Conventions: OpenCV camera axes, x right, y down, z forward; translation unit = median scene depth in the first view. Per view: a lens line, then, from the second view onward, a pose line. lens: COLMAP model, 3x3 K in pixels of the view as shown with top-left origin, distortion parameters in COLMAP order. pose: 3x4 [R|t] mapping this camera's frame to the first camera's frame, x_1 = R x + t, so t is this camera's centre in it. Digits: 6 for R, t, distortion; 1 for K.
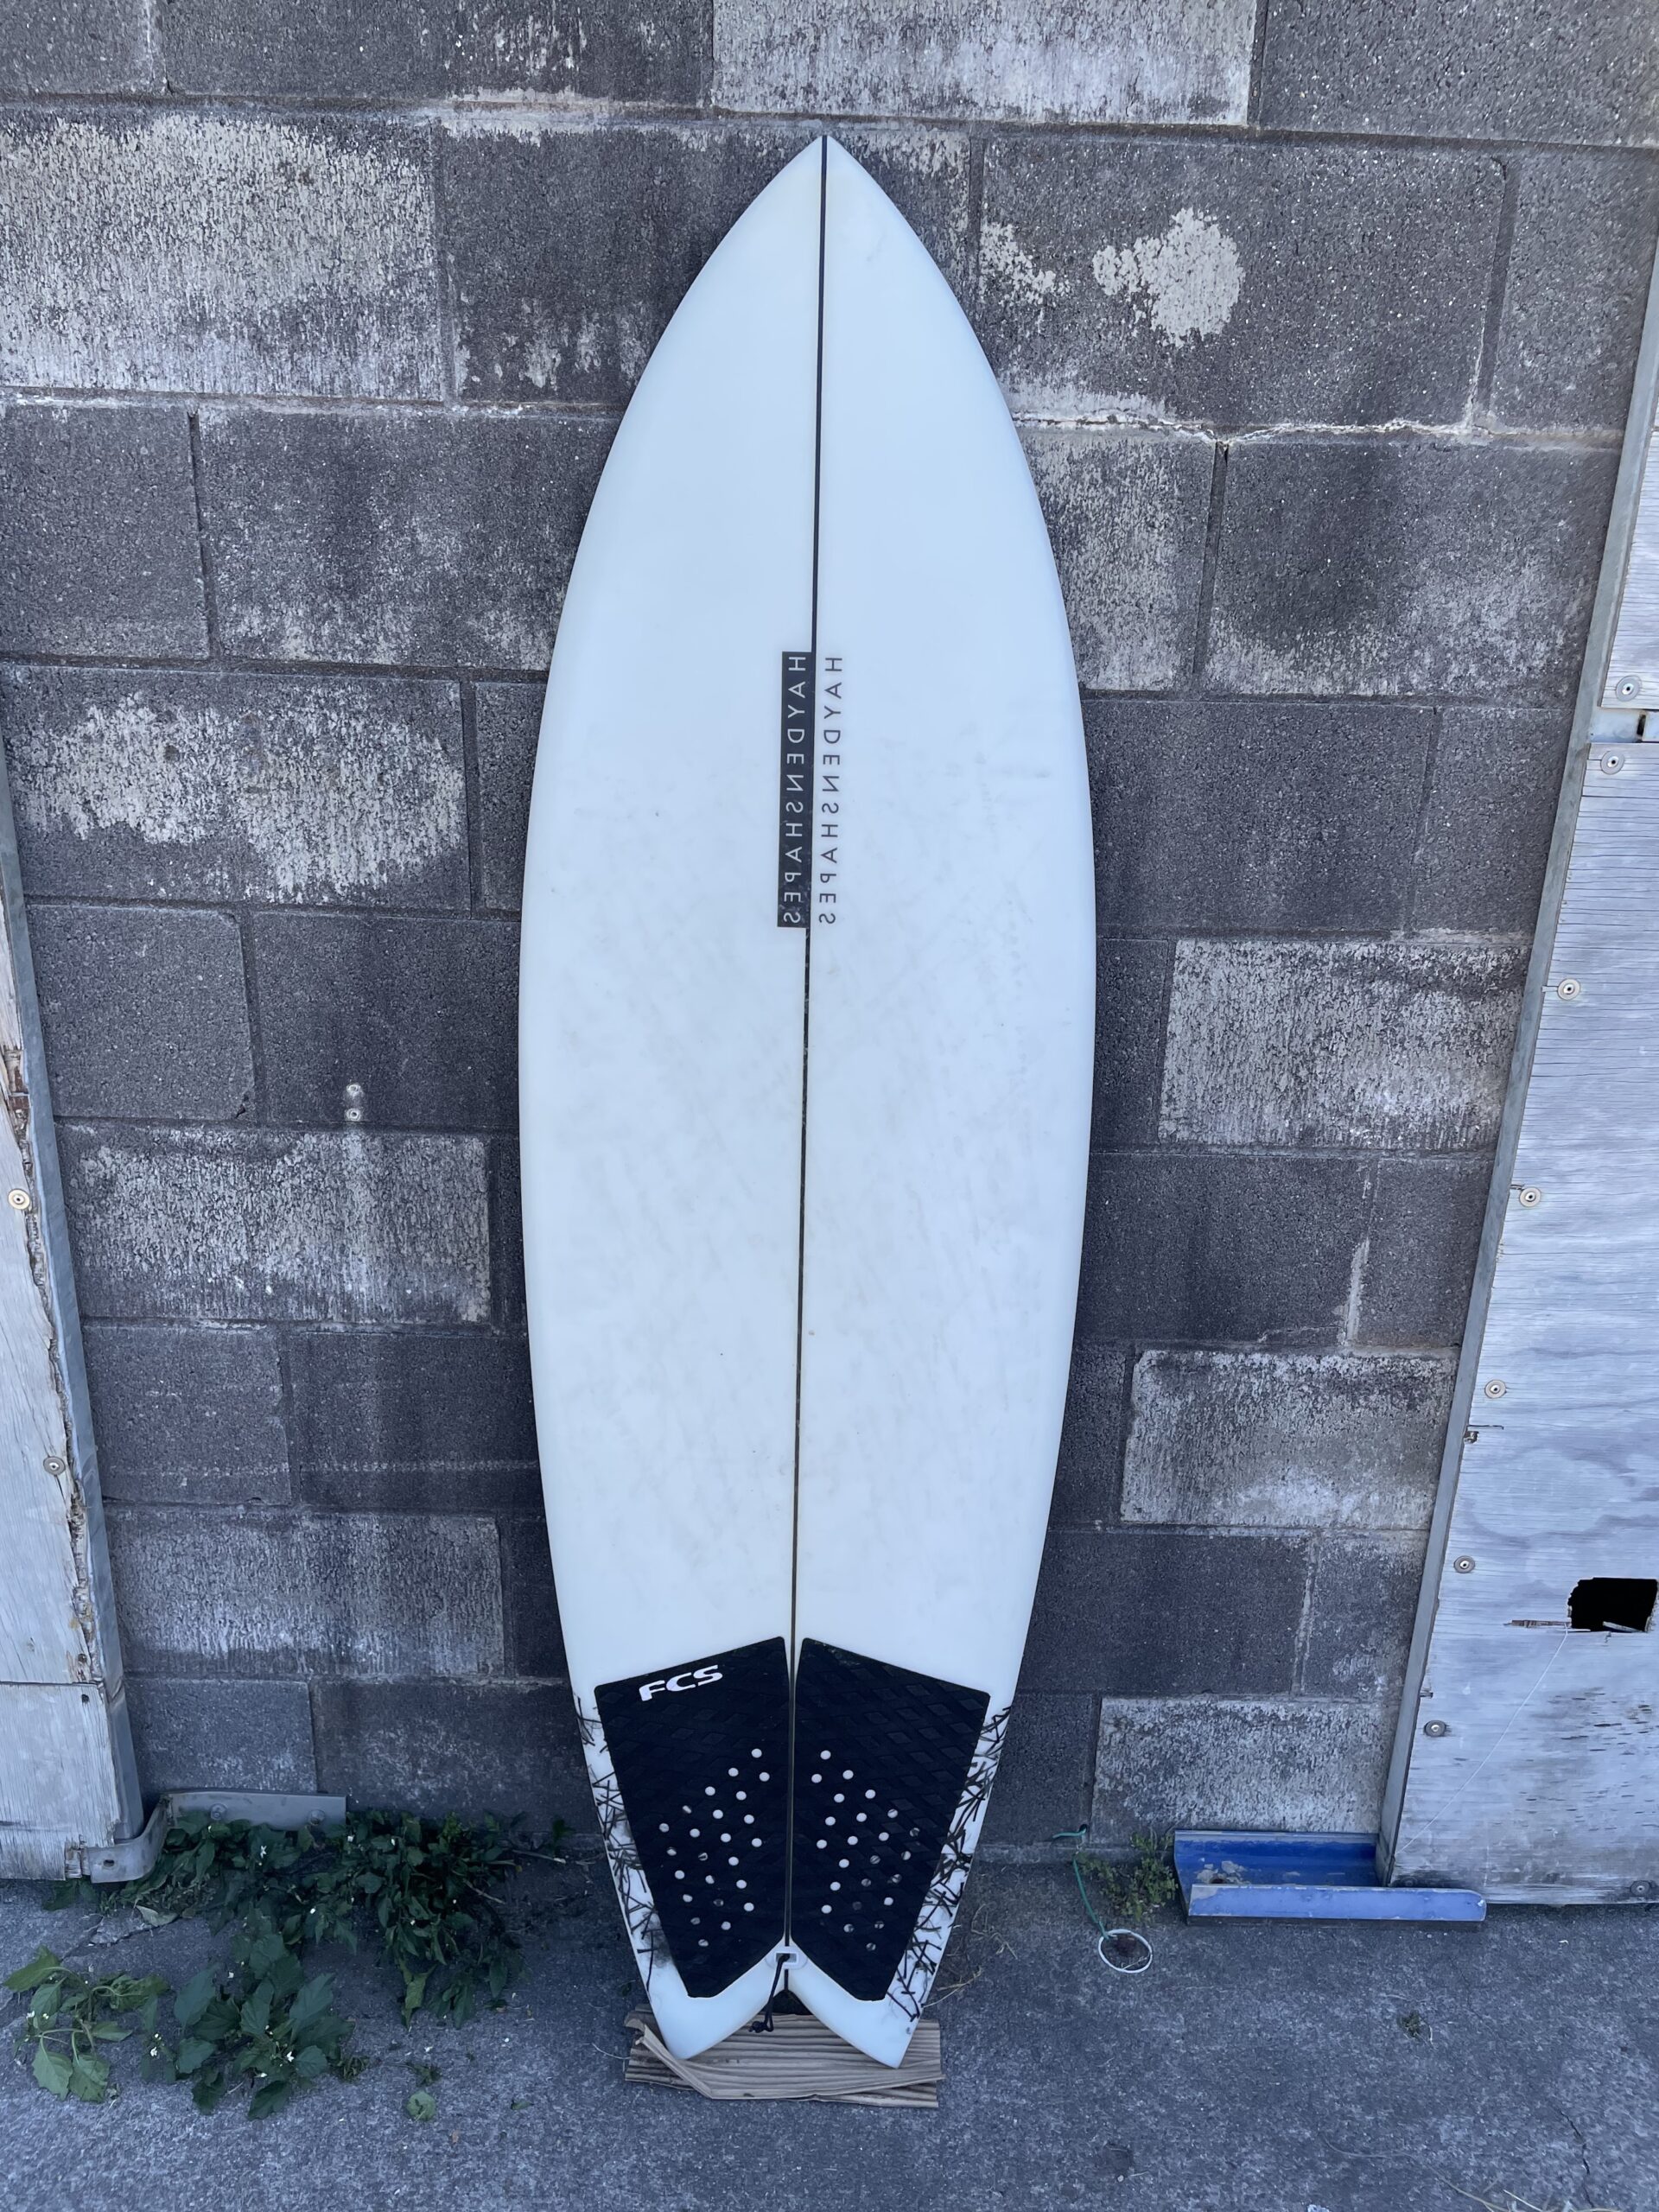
lens RADIAL K [[1668.1, 0, 841.2], [0, 1668.1, 1099.6], [0, 0, 1]] dist [0.088899, -0.114515]
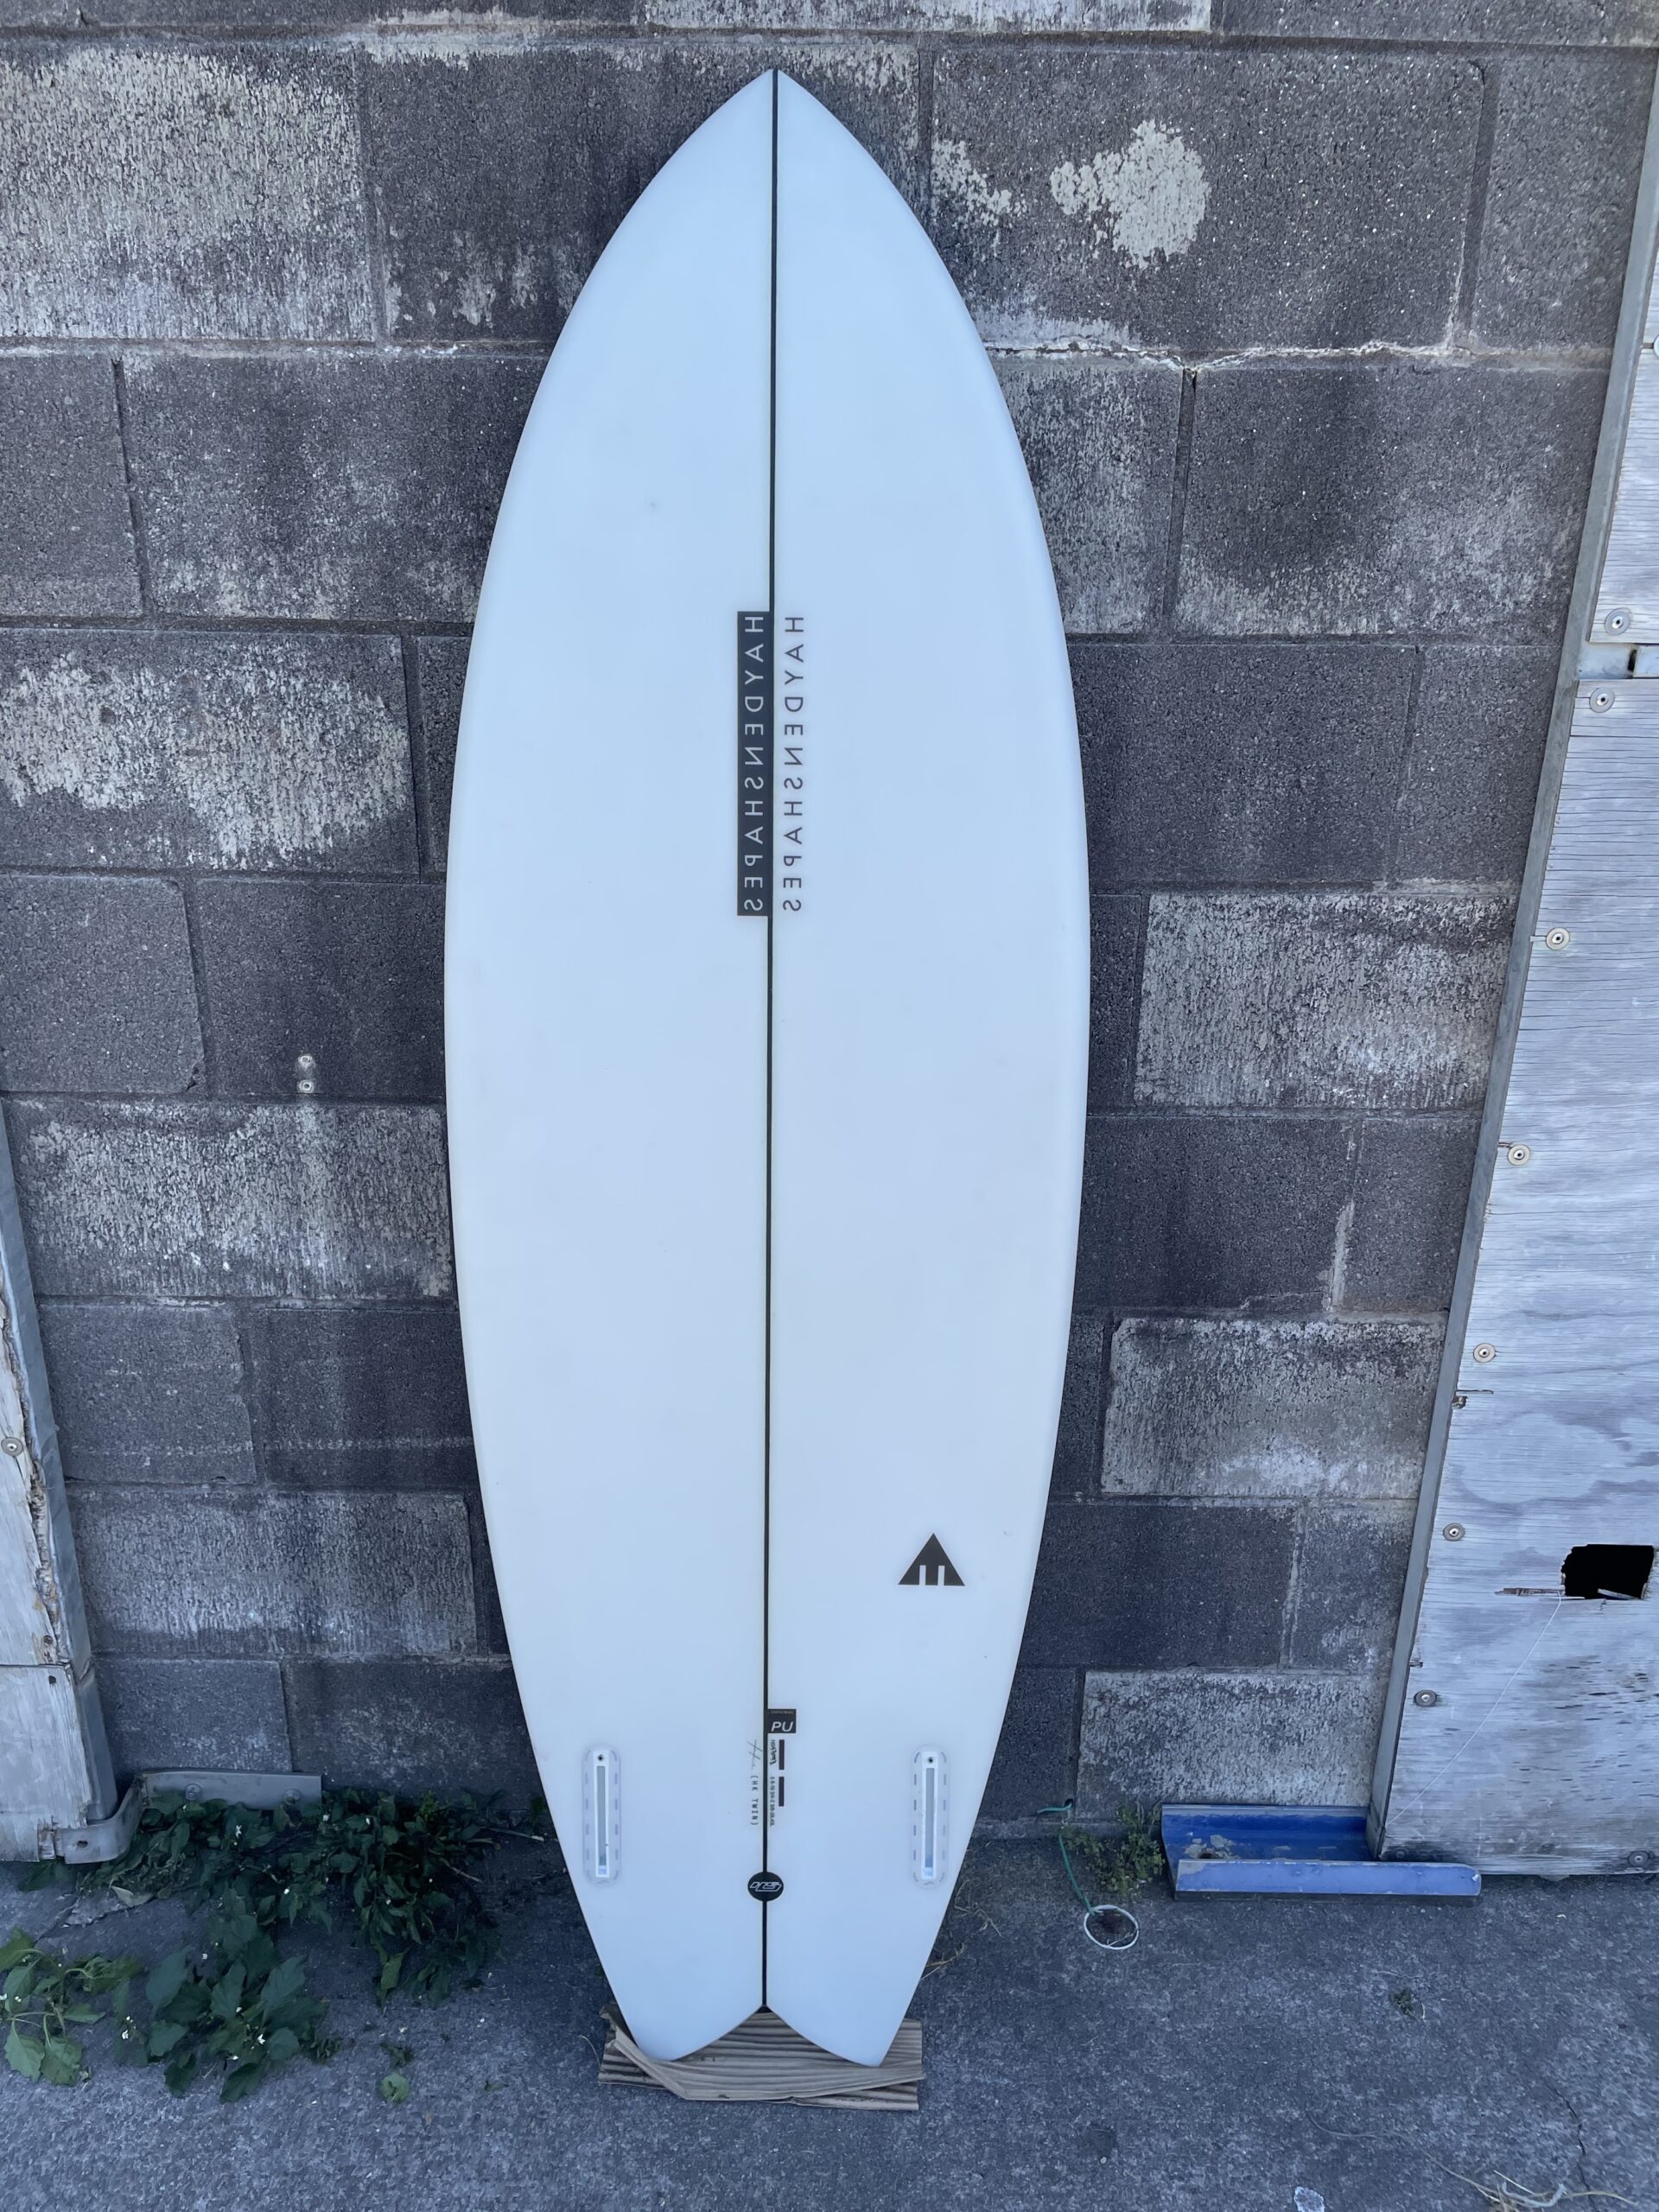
lens RADIAL K [[1668.1, 0, 821.9], [0, 1668.1, 1104.5], [0, 0, 1]] dist [0.088899, -0.114515]
pose [[0.999776, -0.012346, -0.017165, 0.025777], [0.012721, 0.999679, 0.021913, 0.001972], [0.016889, -0.022127, 0.999613, 0.029188]]
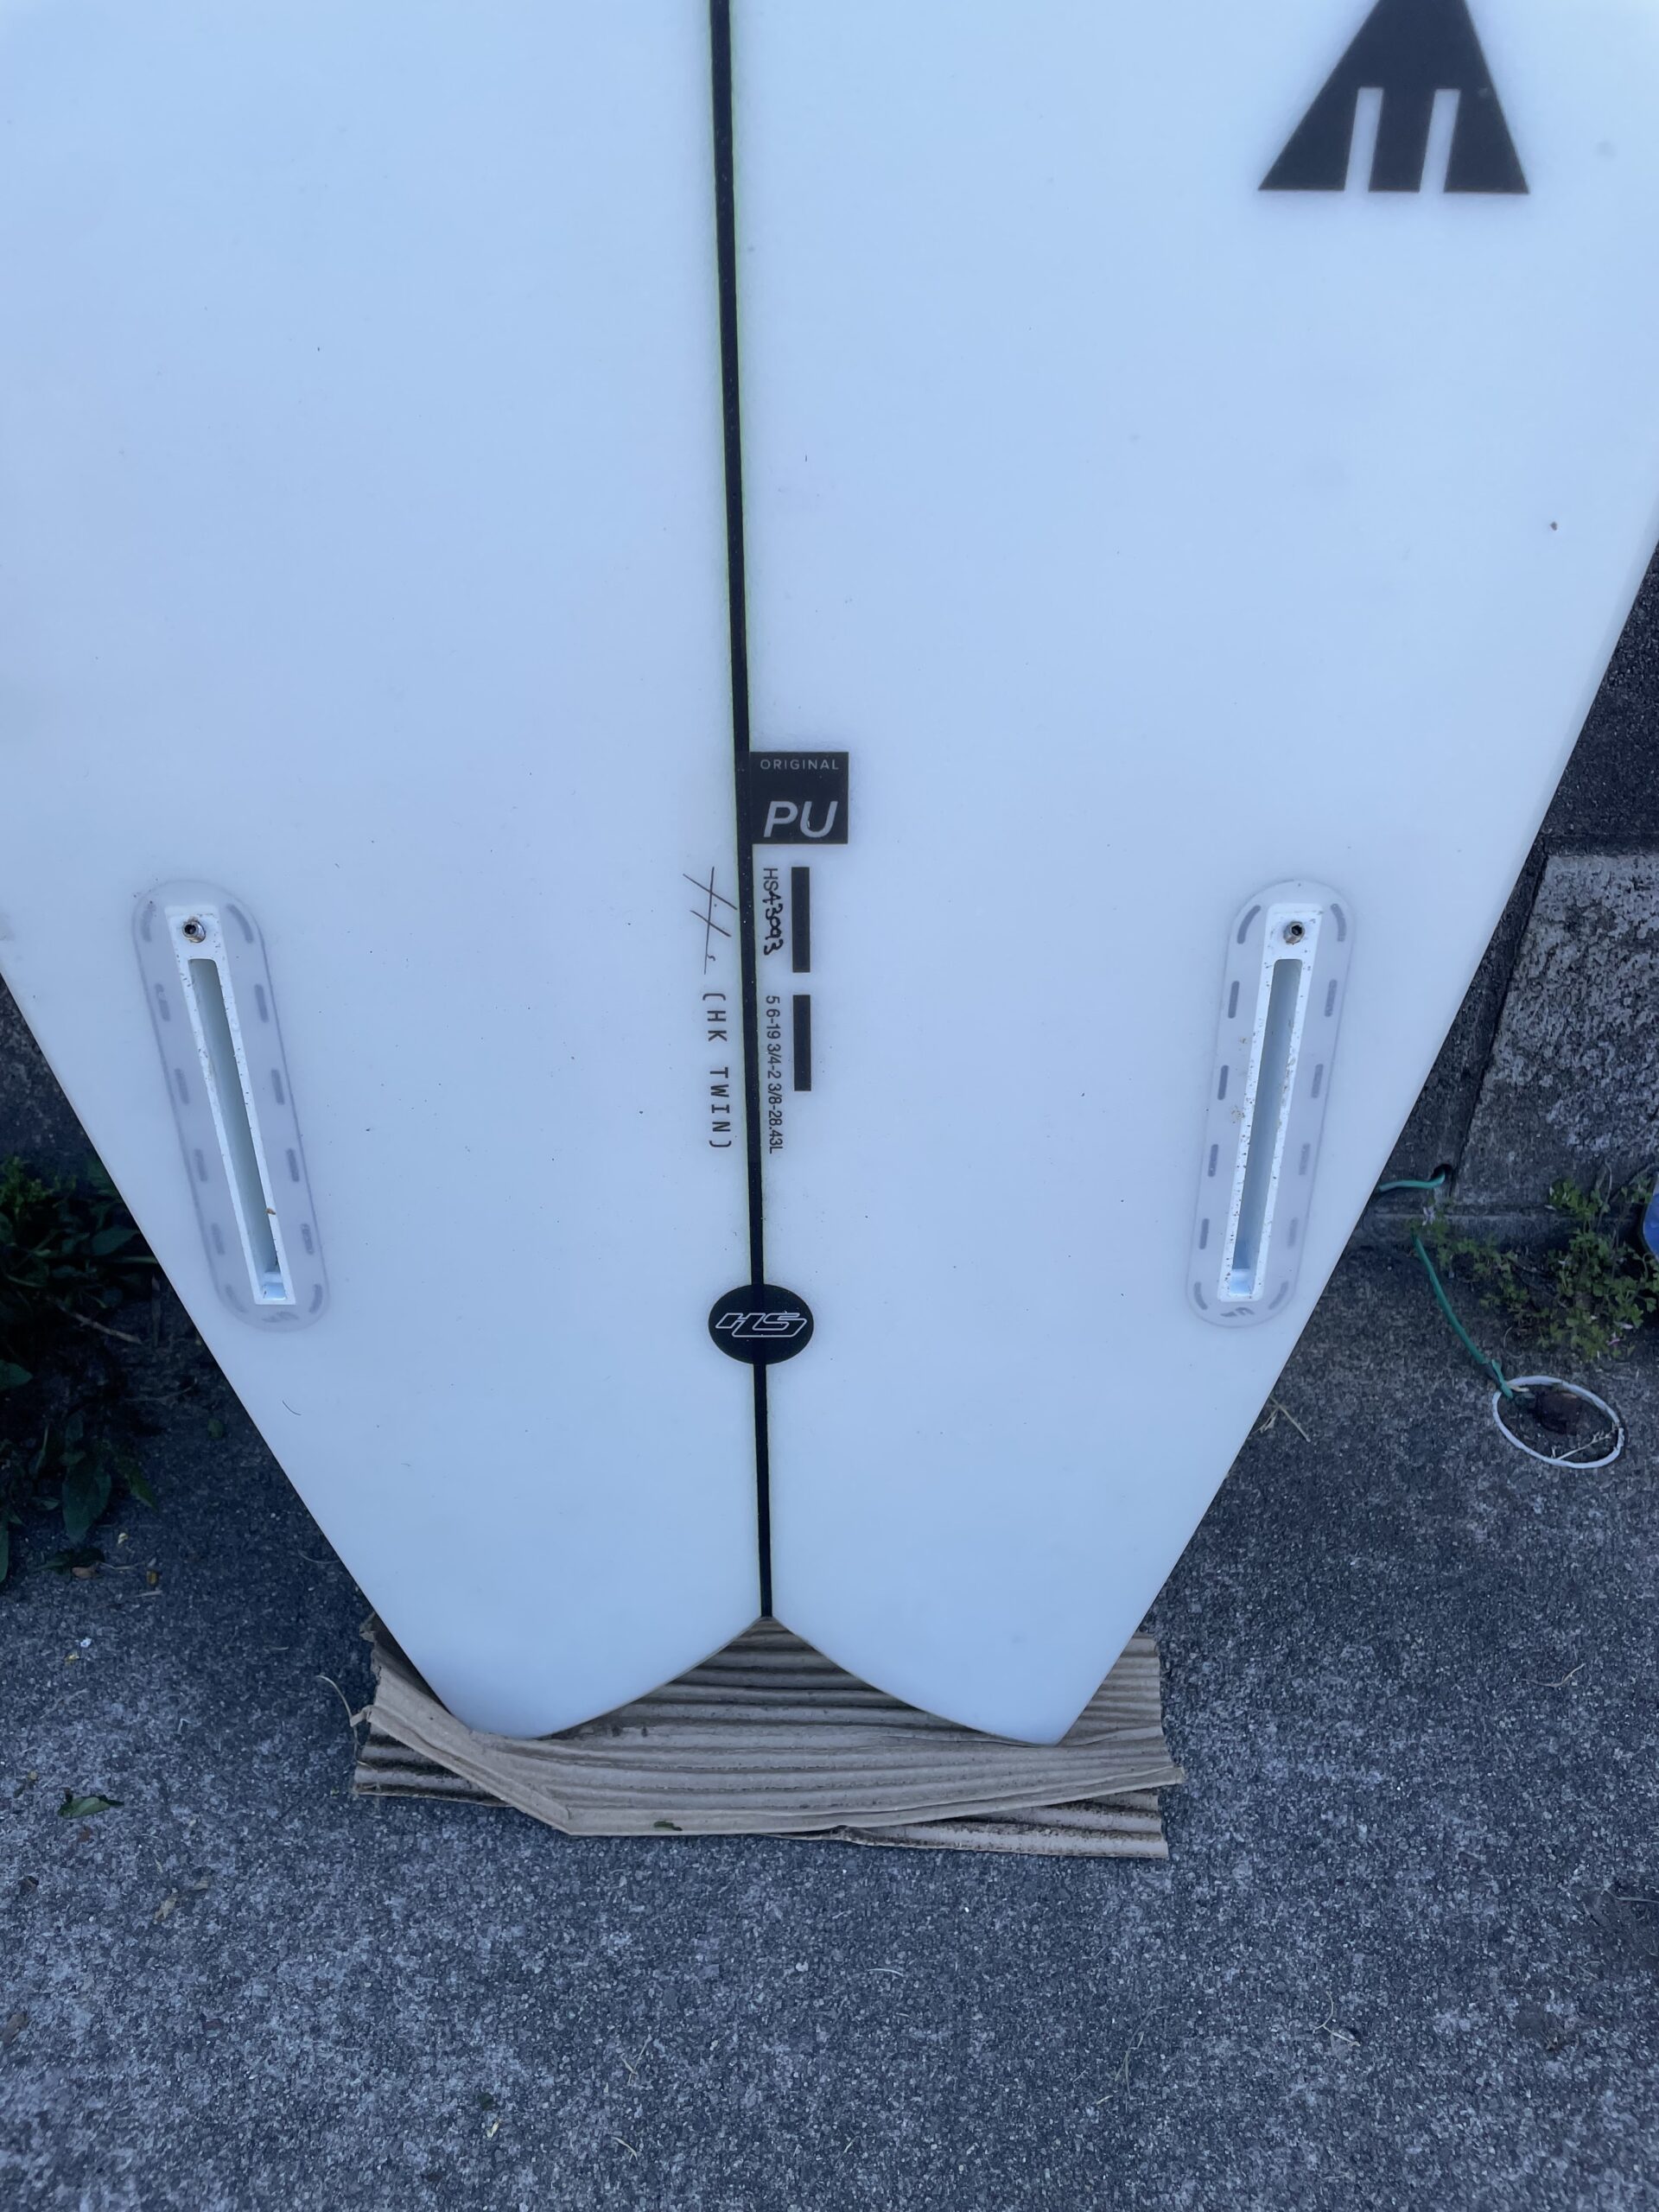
lens RADIAL K [[1668.1, 0, 849.8], [0, 1668.1, 1086.5], [0, 0, 1]] dist [0.088899, -0.114515]
pose [[0.999703, -0.016425, -0.017981, -0.004689], [0.020768, 0.960583, 0.277218, 0.337648], [0.012719, -0.277509, 0.960639, 0.689997]]
